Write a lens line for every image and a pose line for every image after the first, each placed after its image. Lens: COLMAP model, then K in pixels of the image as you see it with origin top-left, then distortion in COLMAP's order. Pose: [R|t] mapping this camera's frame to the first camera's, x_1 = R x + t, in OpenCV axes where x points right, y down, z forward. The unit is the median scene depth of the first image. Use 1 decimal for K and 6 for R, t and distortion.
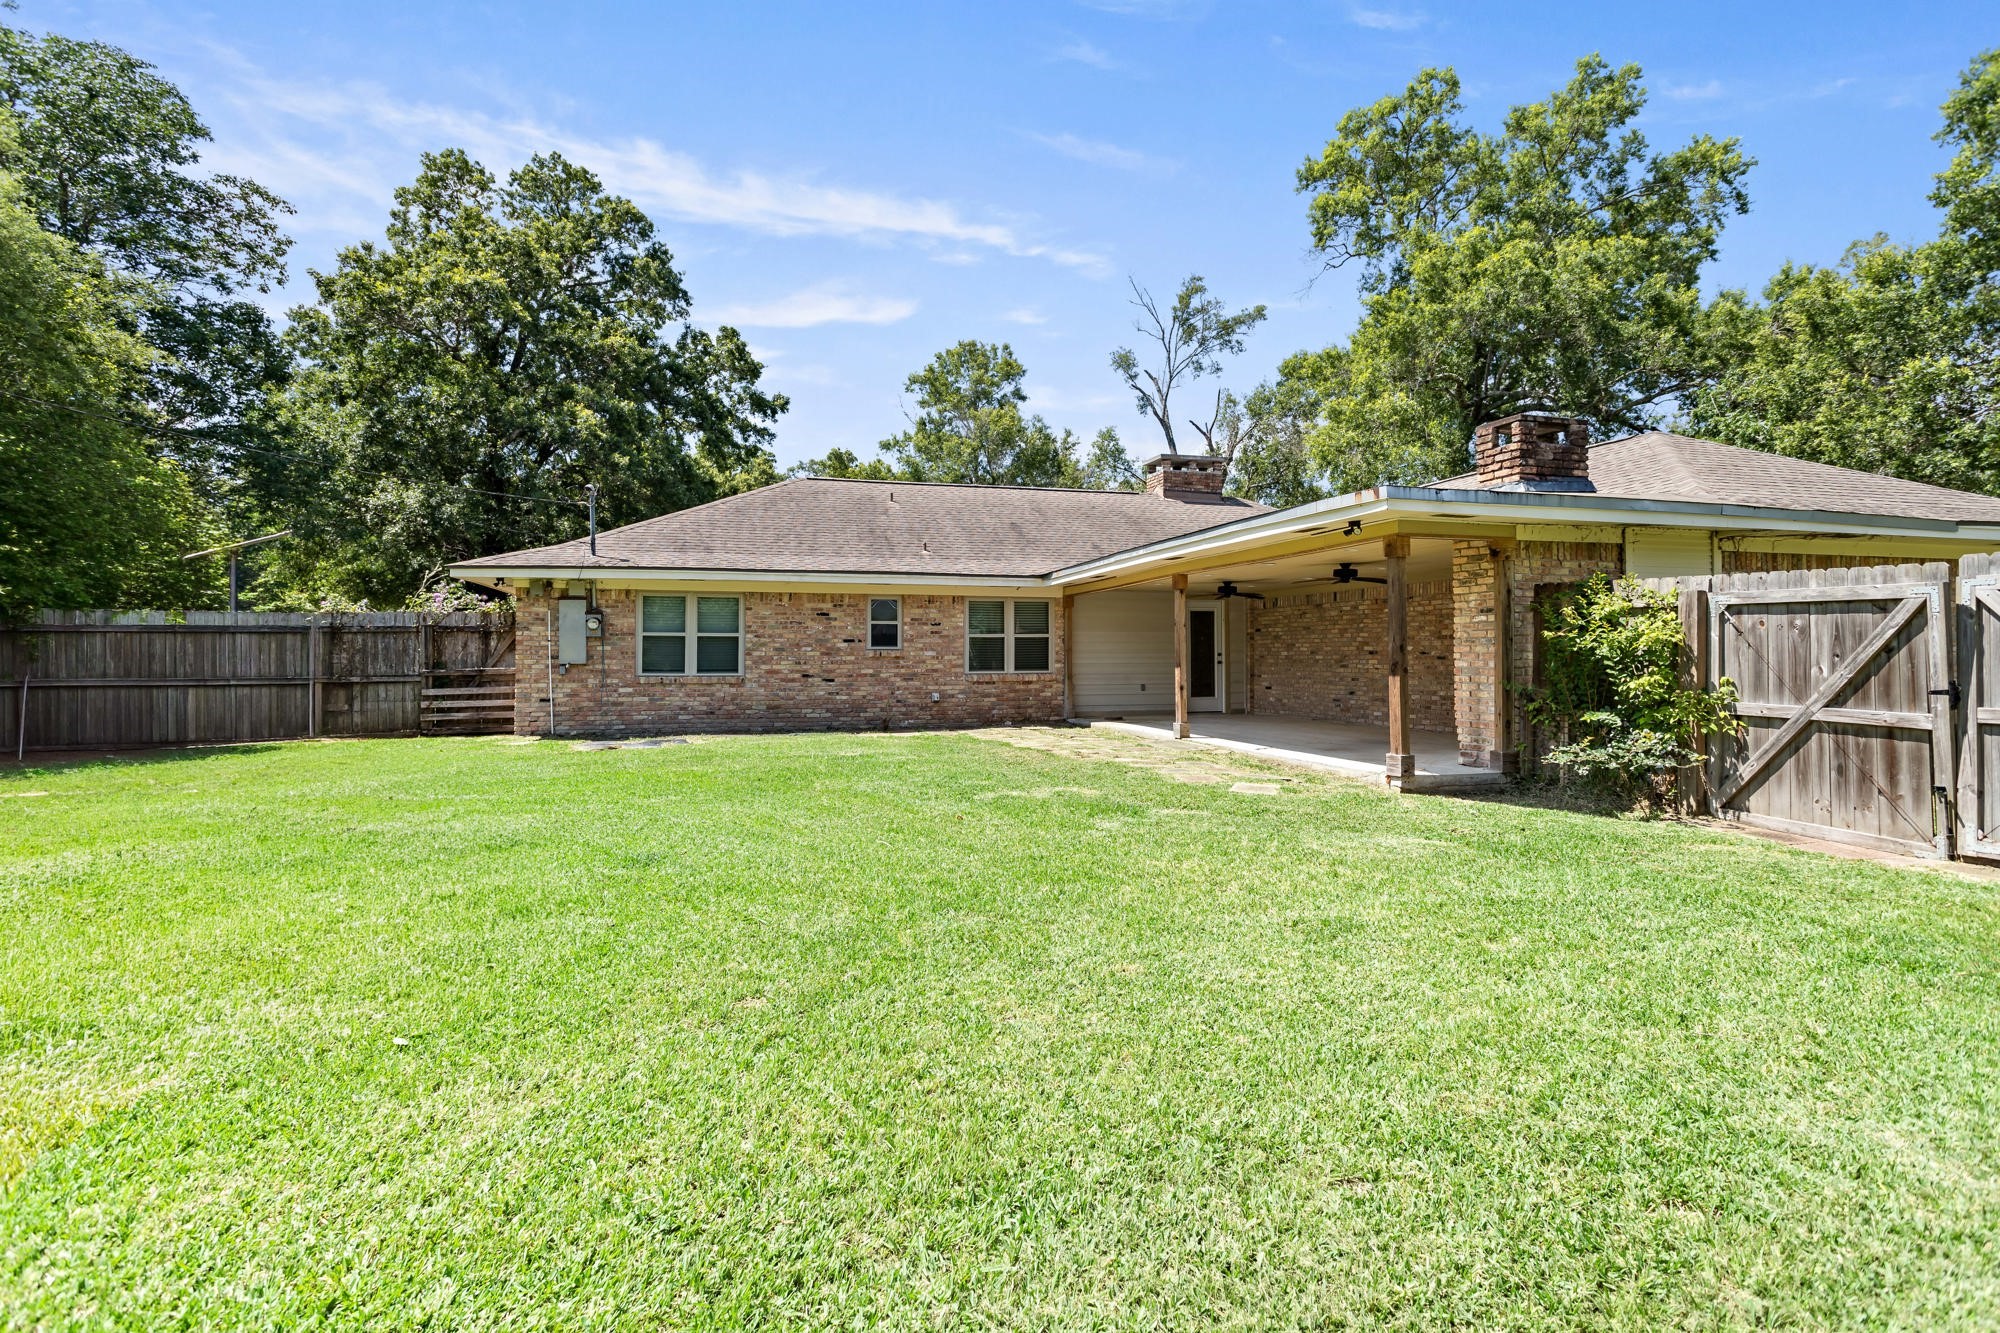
lens RADIAL K [[984.8, 0, 999.1], [0, 984.8, 654.7], [0, 0, 1]] dist [0.002753, -0.000050]
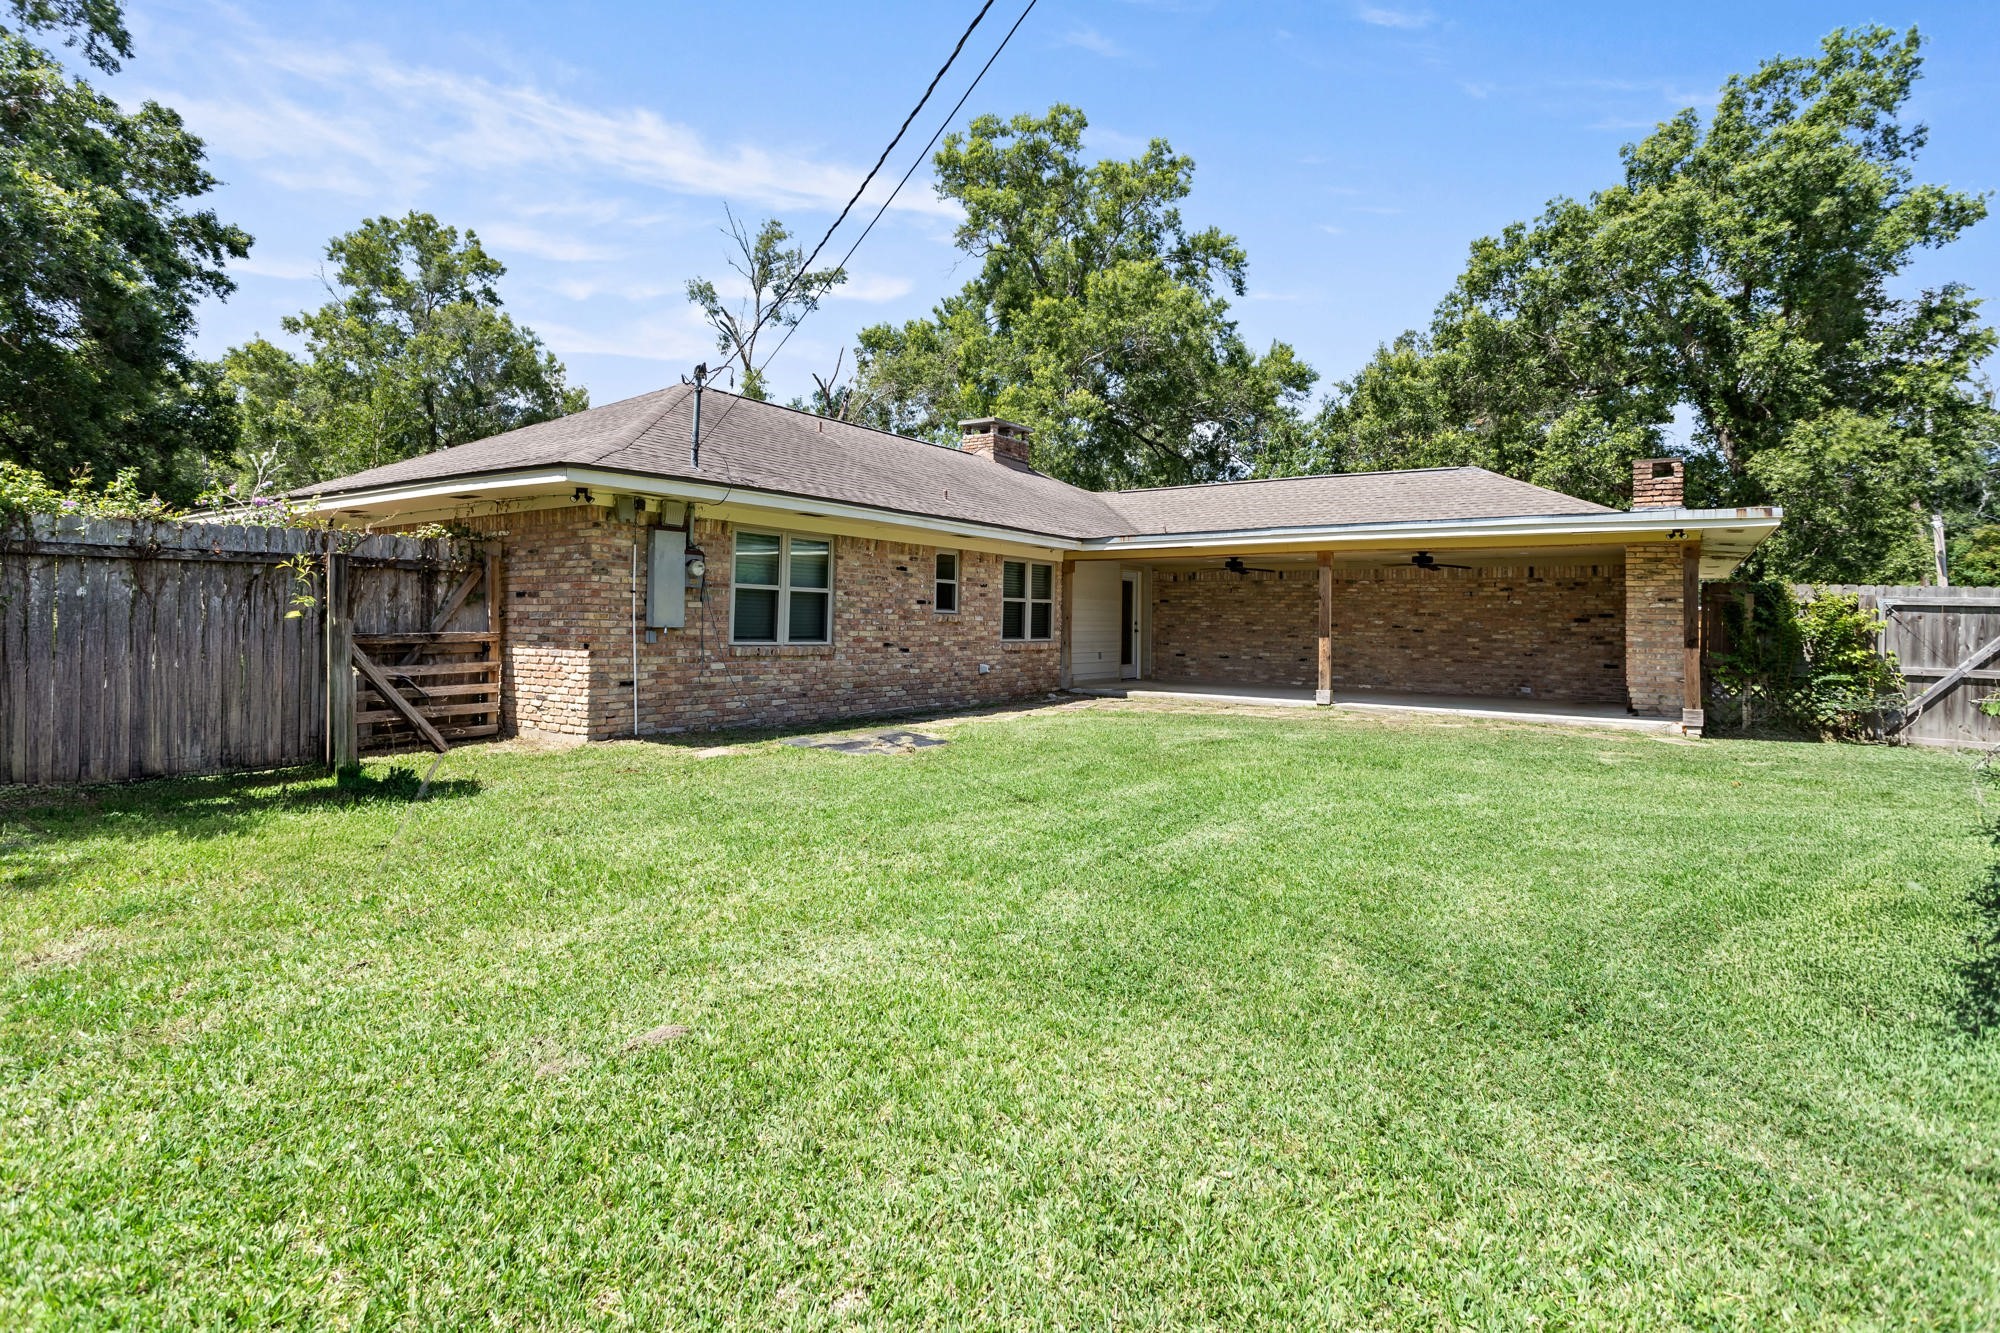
lens RADIAL K [[984.8, 0, 1020.6], [0, 984.8, 622.2], [0, 0, 1]] dist [0.002753, -0.000050]
pose [[0.770556, 0.014546, 0.637206, -0.621262], [-0.018477, 0.999829, -0.000480, 0.001587], [-0.637104, -0.011404, 0.770693, 0.315384]]
